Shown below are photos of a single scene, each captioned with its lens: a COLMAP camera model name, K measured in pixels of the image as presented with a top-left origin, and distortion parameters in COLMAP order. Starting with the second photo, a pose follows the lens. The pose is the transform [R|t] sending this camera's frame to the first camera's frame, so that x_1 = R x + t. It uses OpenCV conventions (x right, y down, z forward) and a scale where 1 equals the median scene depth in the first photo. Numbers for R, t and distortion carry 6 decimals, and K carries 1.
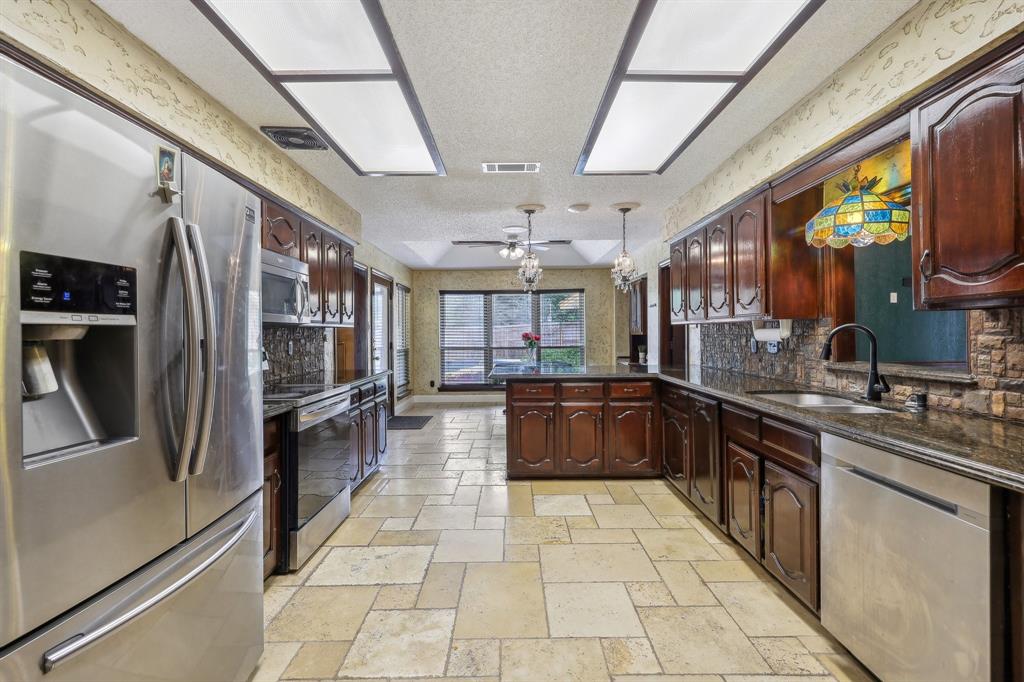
lens RADIAL K [[444.3, 0, 513.7], [0, 444.3, 331.8], [0, 0, 1]] dist [0.001258, -0.000154]
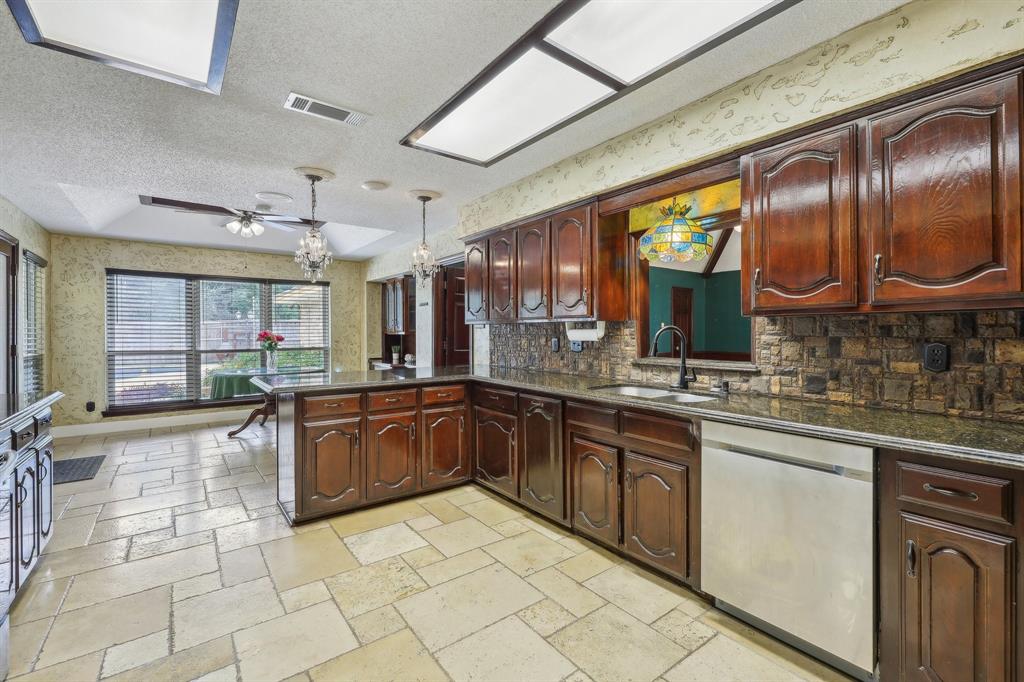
lens RADIAL K [[444.3, 0, 513.7], [0, 444.3, 331.8], [0, 0, 1]] dist [0.001258, -0.000154]
pose [[0.797722, 0.007547, 0.602978, -0.231658], [-0.007461, 0.999969, -0.002644, 0.003416], [-0.602979, -0.002390, 0.797754, 0.235748]]
